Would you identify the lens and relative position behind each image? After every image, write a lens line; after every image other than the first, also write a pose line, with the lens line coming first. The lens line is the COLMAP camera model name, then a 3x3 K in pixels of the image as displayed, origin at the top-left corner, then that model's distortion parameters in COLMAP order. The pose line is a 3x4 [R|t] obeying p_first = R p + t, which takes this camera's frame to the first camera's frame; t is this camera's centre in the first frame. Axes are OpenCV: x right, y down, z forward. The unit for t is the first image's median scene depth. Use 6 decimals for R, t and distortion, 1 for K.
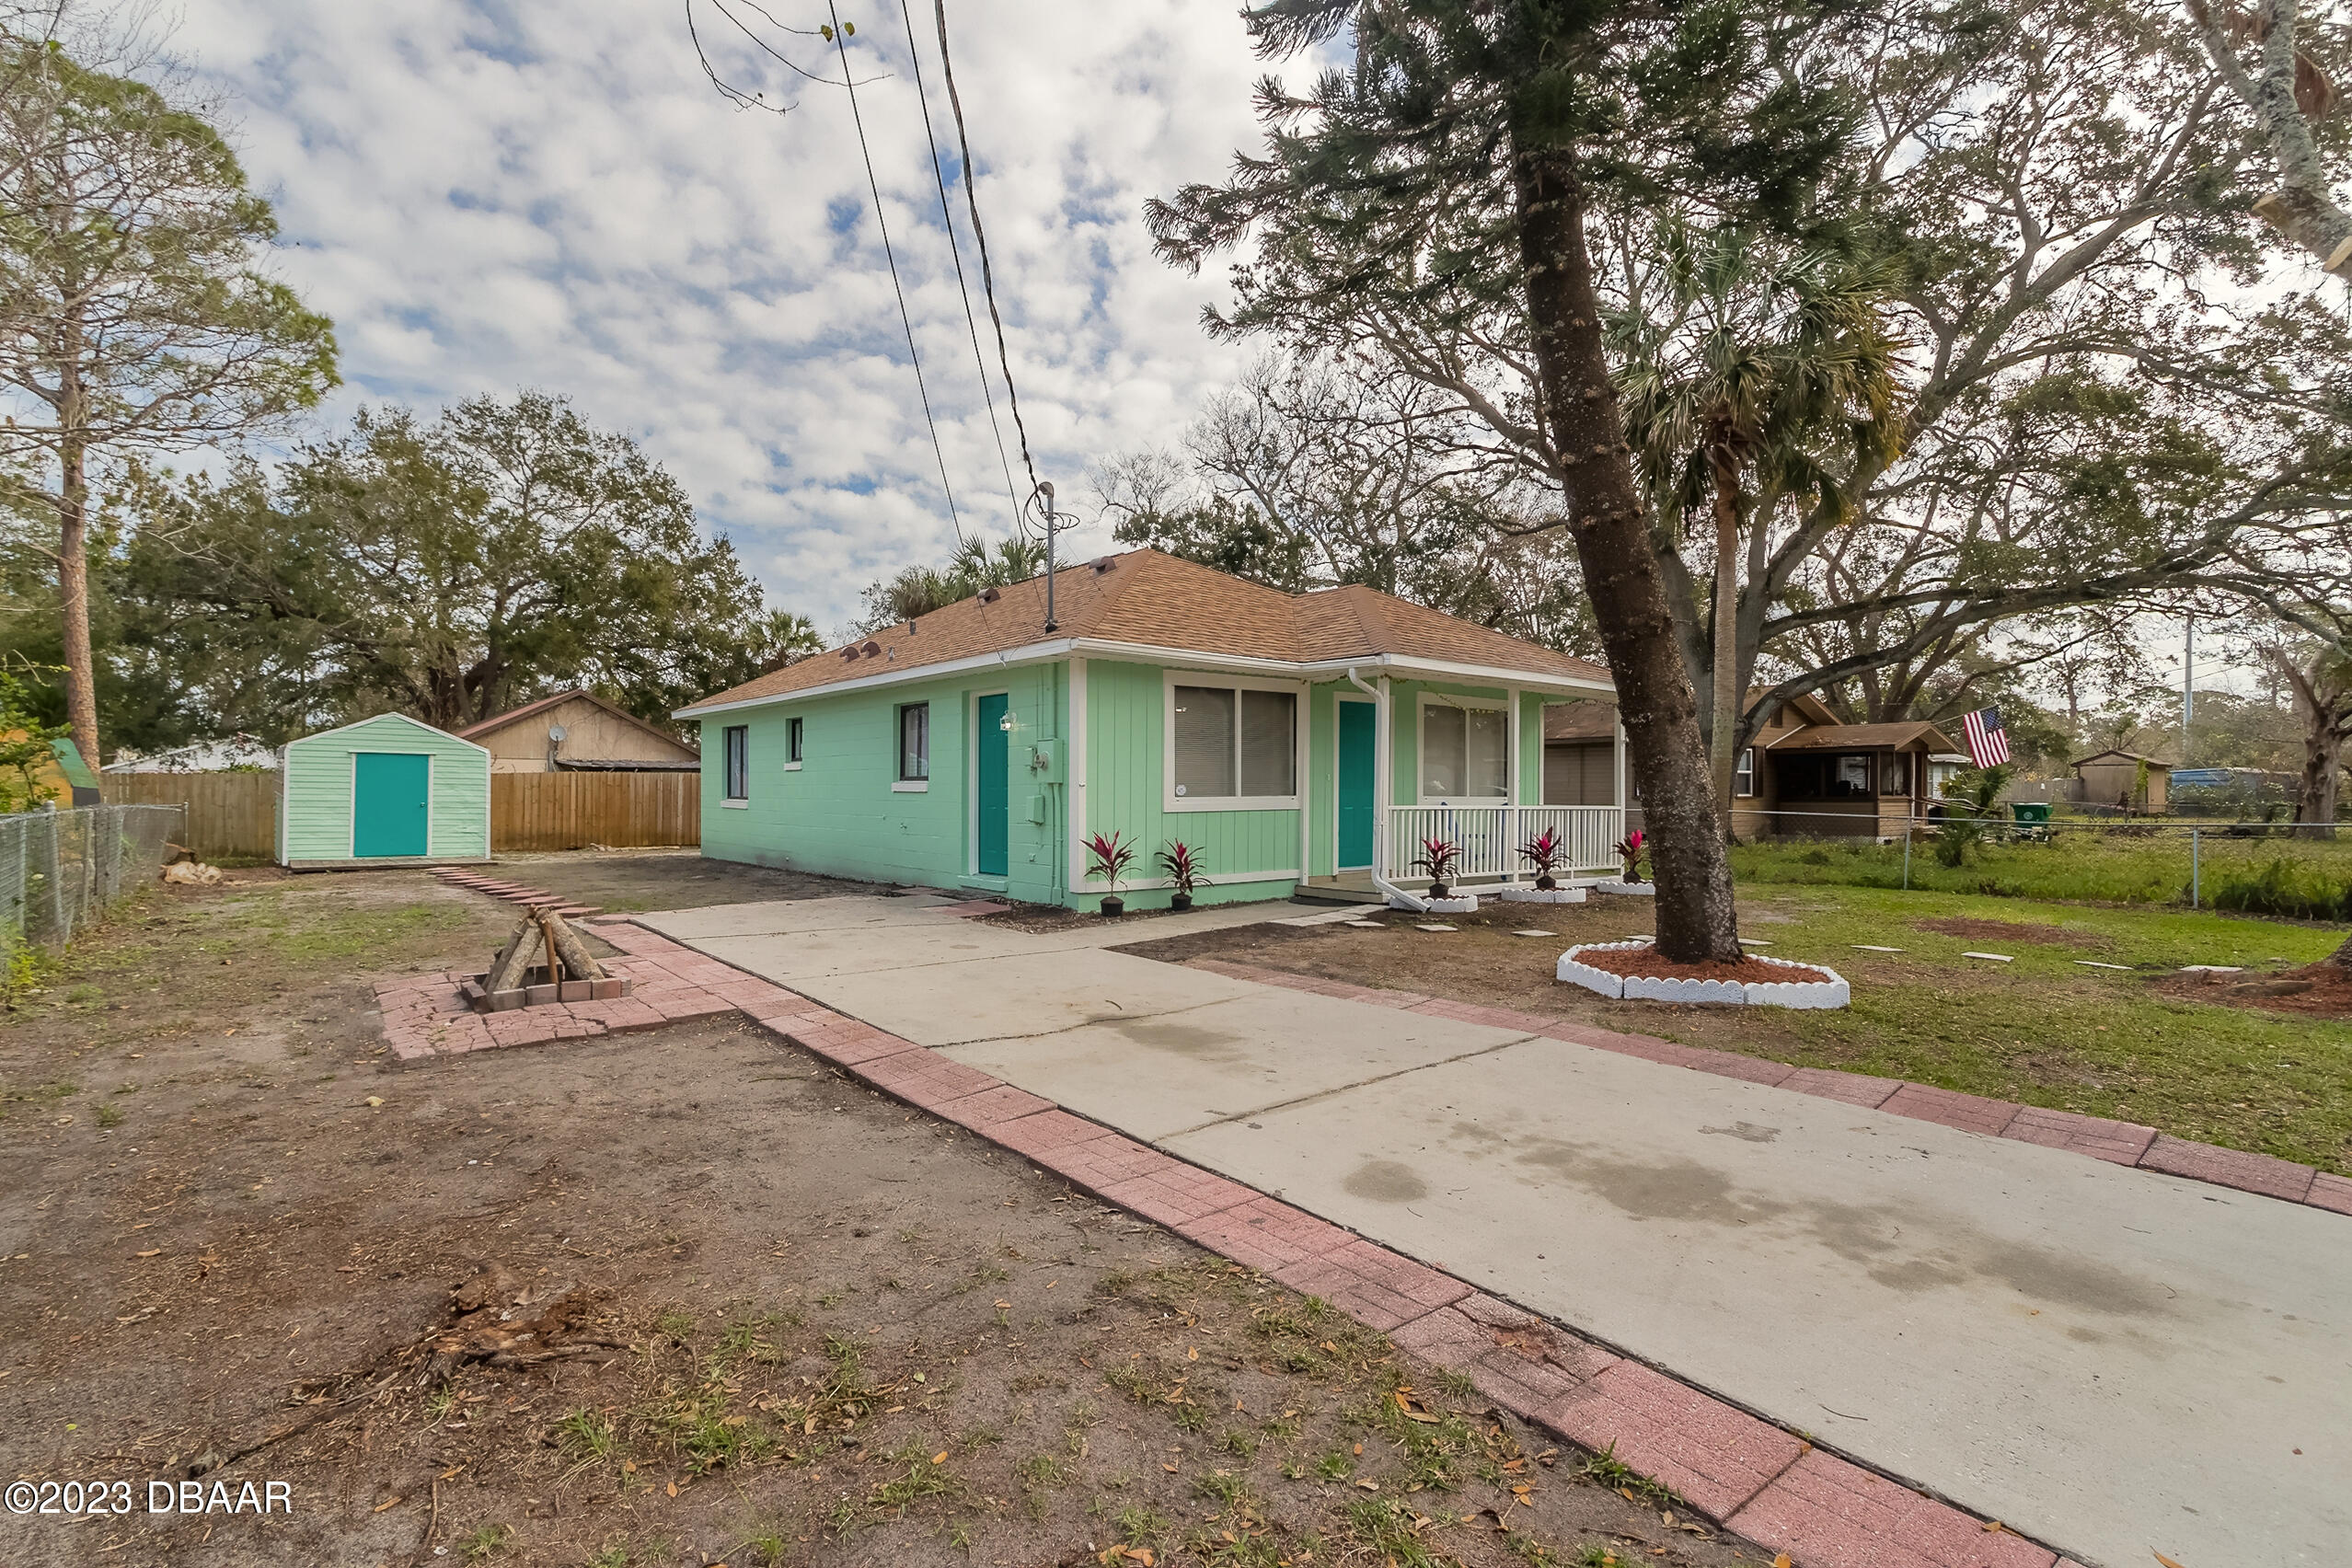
lens RADIAL K [[1079.1, 0, 1165.6], [0, 1079.1, 781.5], [0, 0, 1]] dist [0.001999, 0.000341]
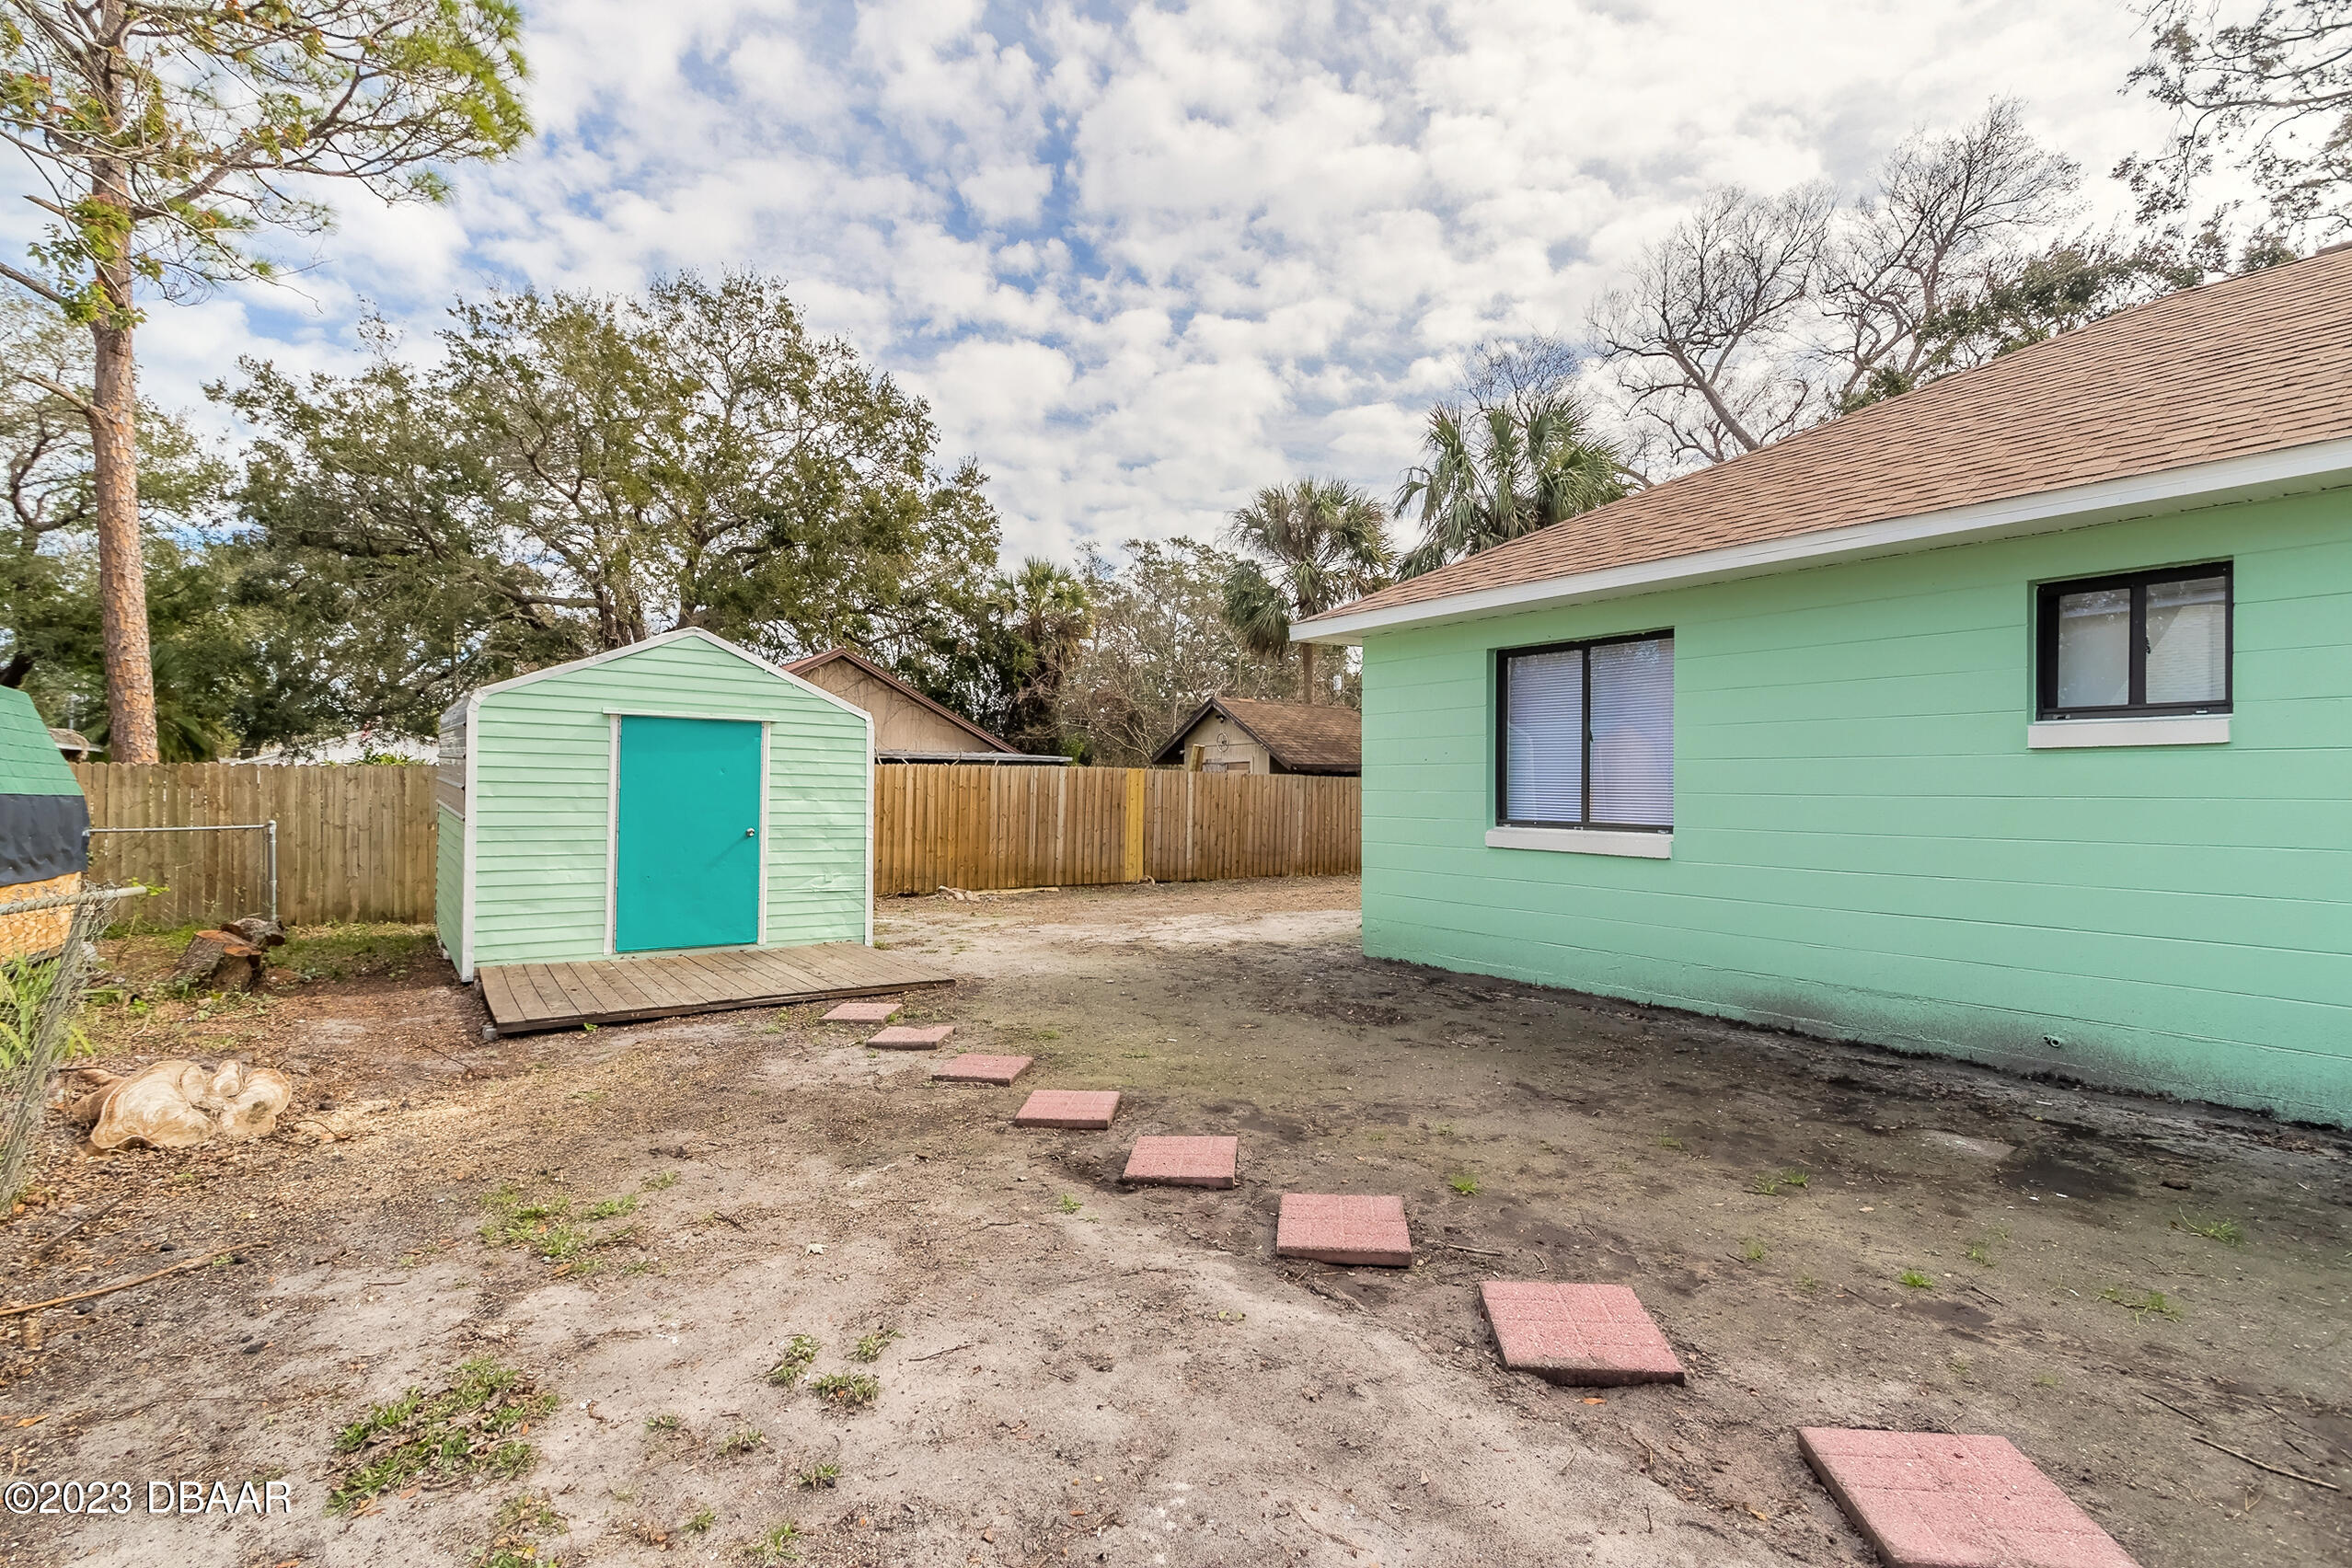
lens RADIAL K [[1079.1, 0, 1185.9], [0, 1079.1, 788.3], [0, 0, 1]] dist [0.001999, 0.000341]
pose [[0.997451, 0.001580, -0.071336, -0.255879], [-0.001080, 0.999975, 0.007036, -0.000253], [0.071345, -0.006941, 0.997428, 0.303977]]
